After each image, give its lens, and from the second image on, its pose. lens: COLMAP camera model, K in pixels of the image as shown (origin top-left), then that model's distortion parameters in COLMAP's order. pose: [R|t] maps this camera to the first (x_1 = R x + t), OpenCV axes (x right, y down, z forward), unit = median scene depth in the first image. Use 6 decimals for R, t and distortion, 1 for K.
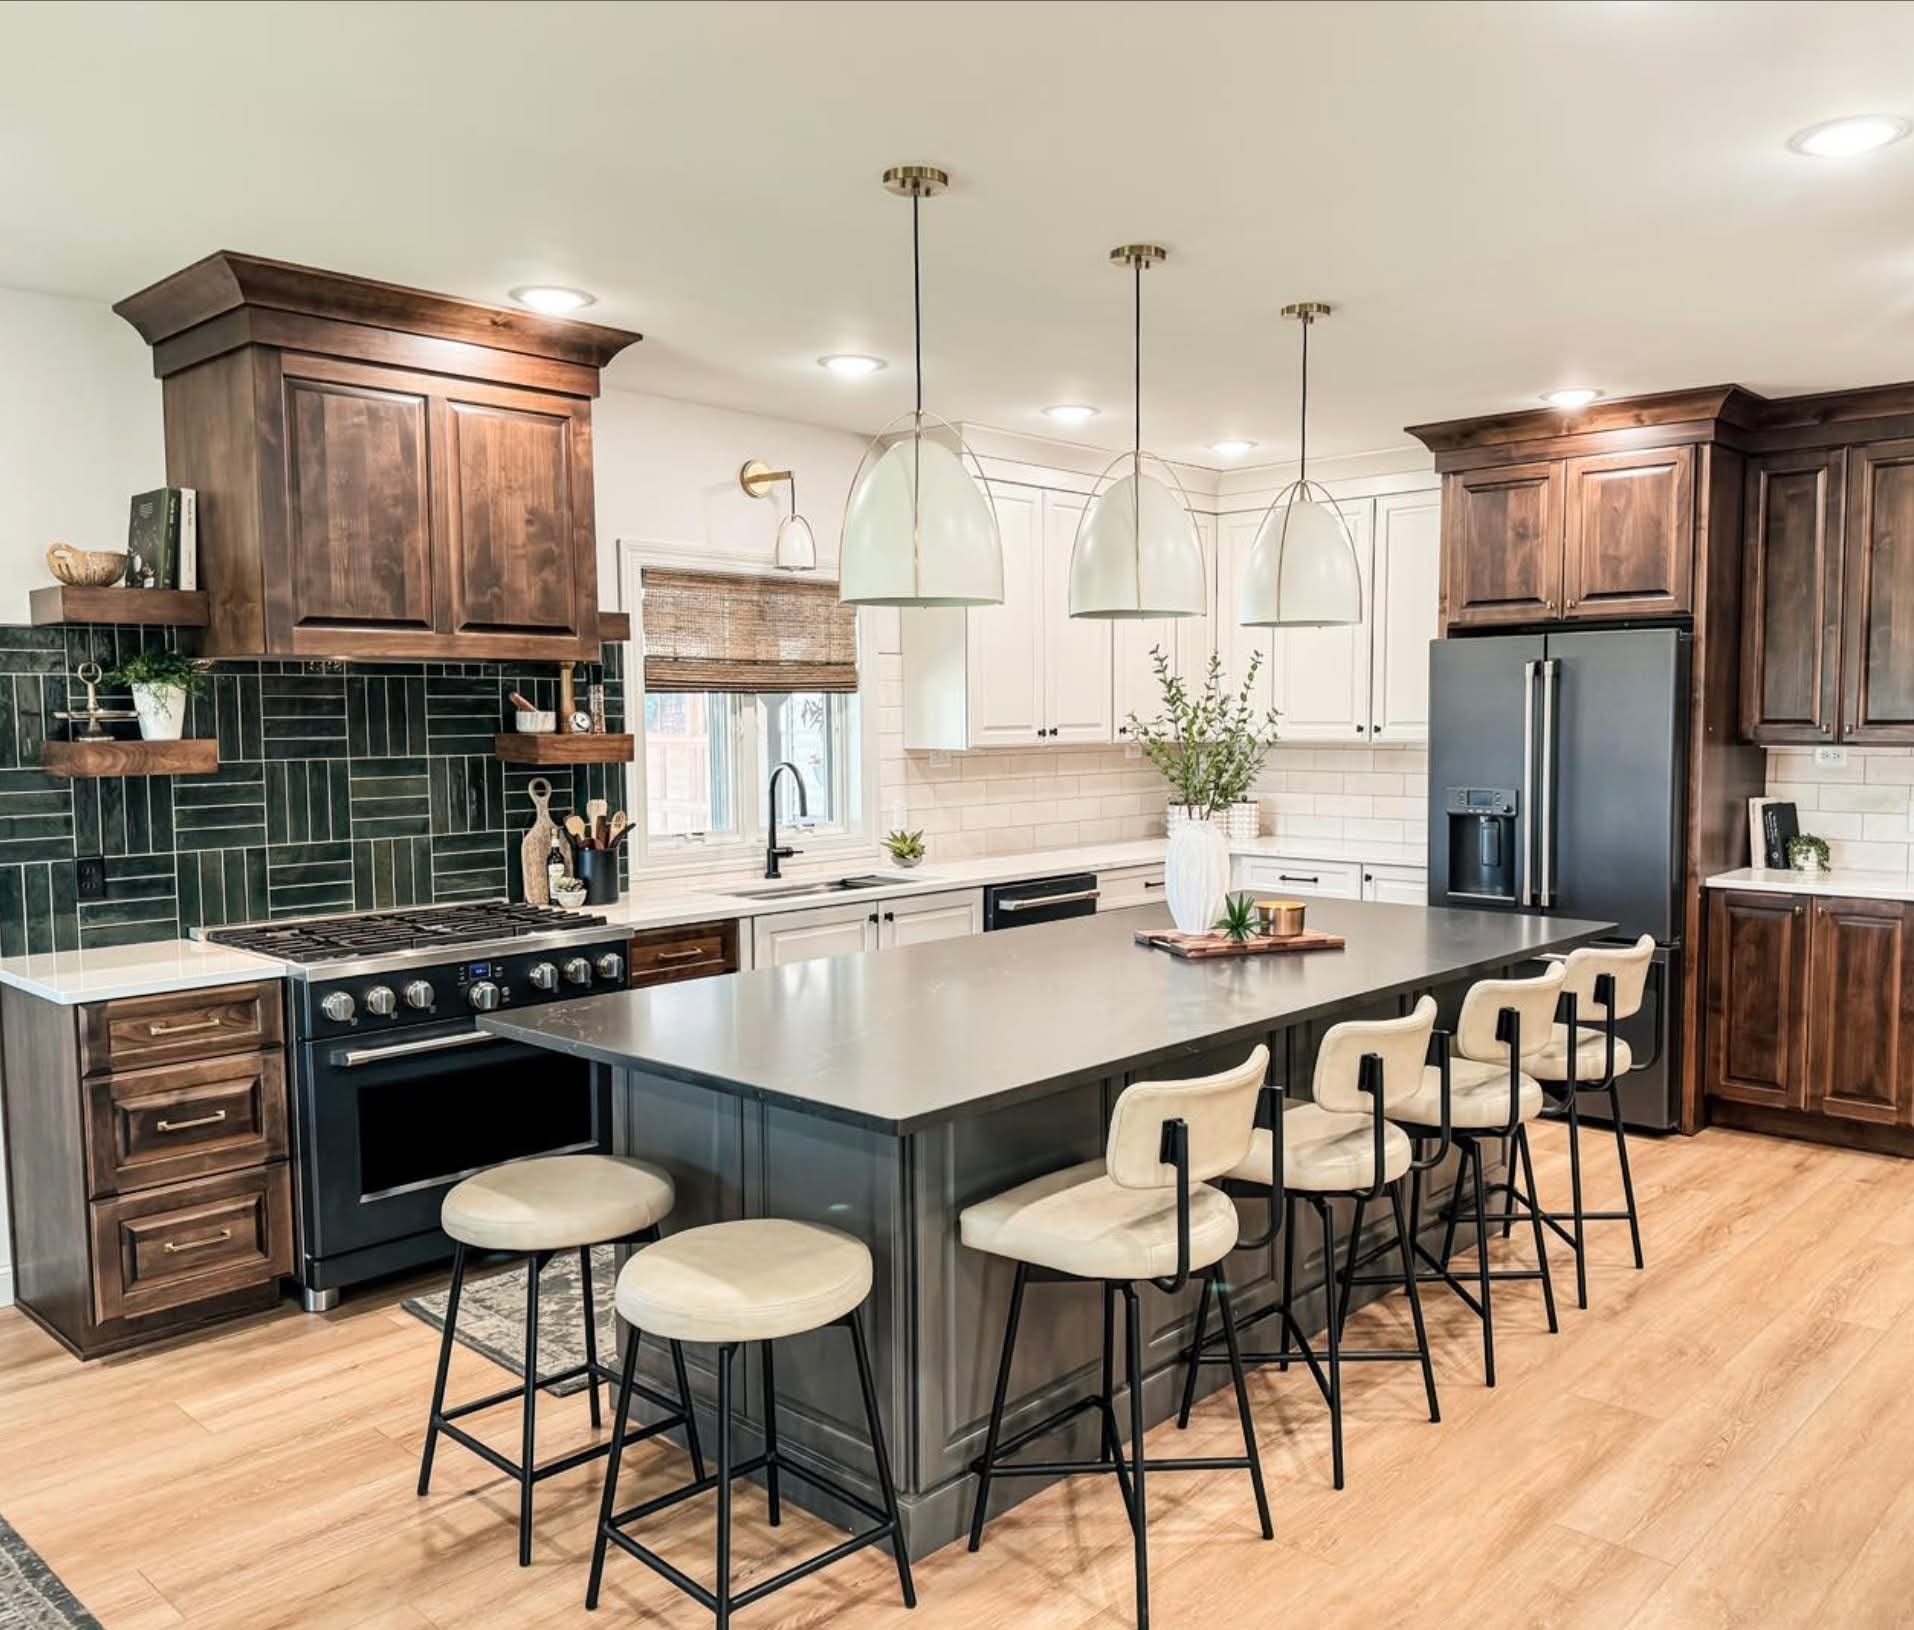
lens RADIAL K [[1567.7, 0, 957.0], [0, 1567.7, 815.0], [0, 0, 1]] dist [0.061144, 0.005673]
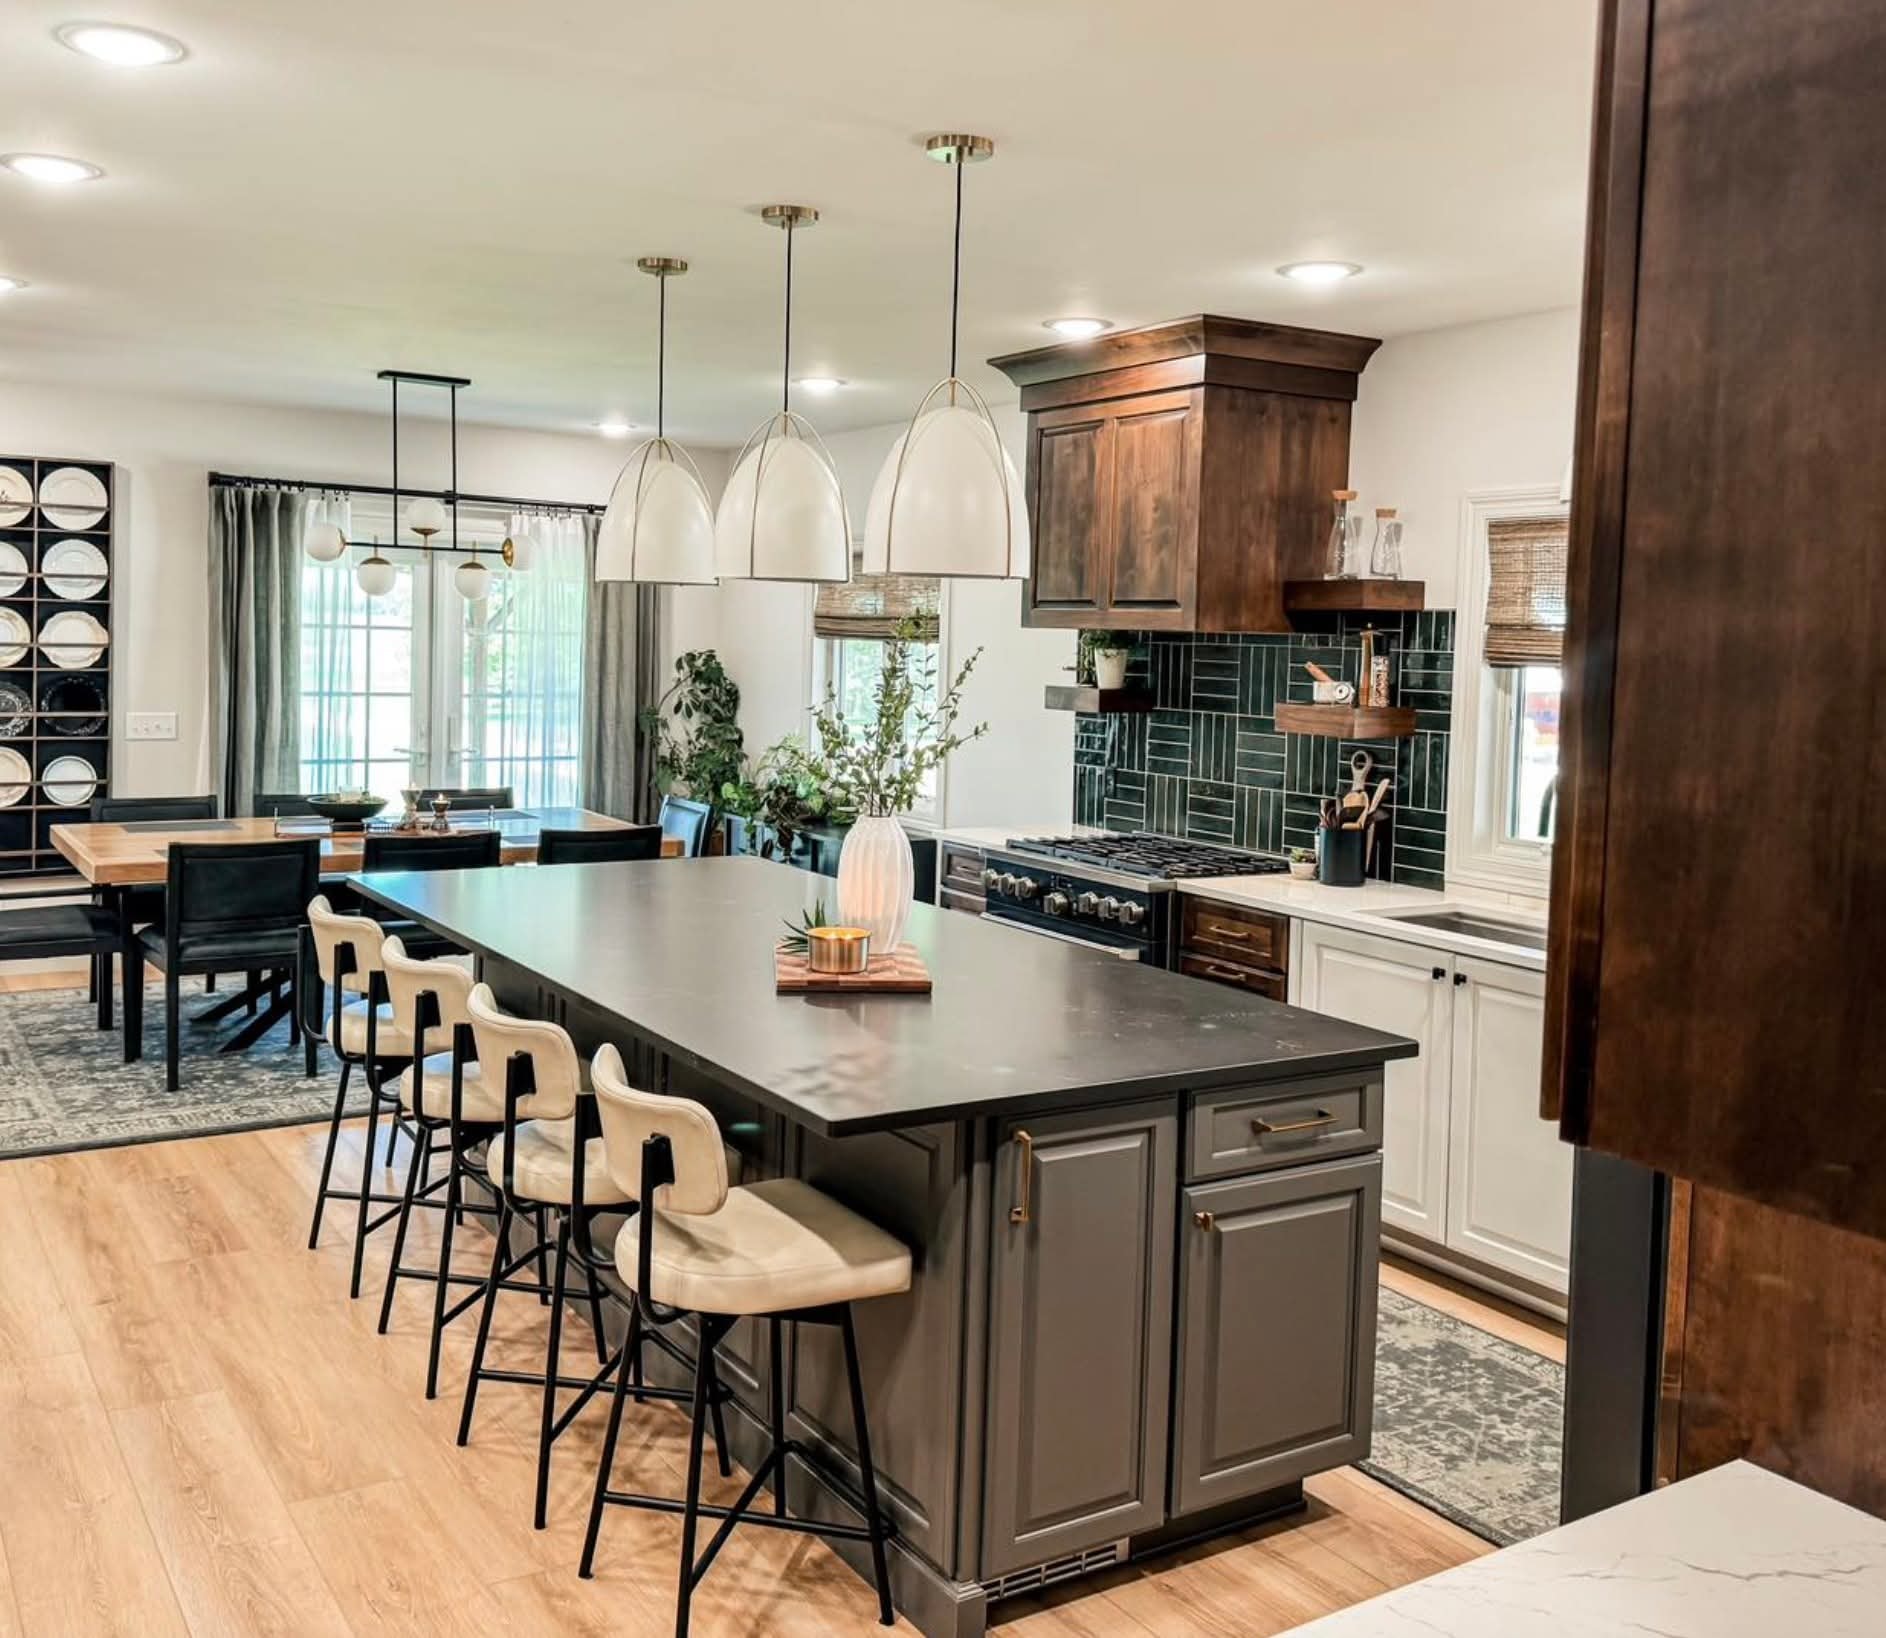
lens RADIAL K [[1725.5, 0, 944.6], [0, 1725.5, 706.2], [0, 0, 1]] dist [0.128168, -0.010203]
pose [[-0.241313, 0.038376, -0.969688, 0.990473], [-0.094505, 0.993539, 0.062838, -0.110854], [0.965835, 0.106804, -0.236128, 1.181907]]
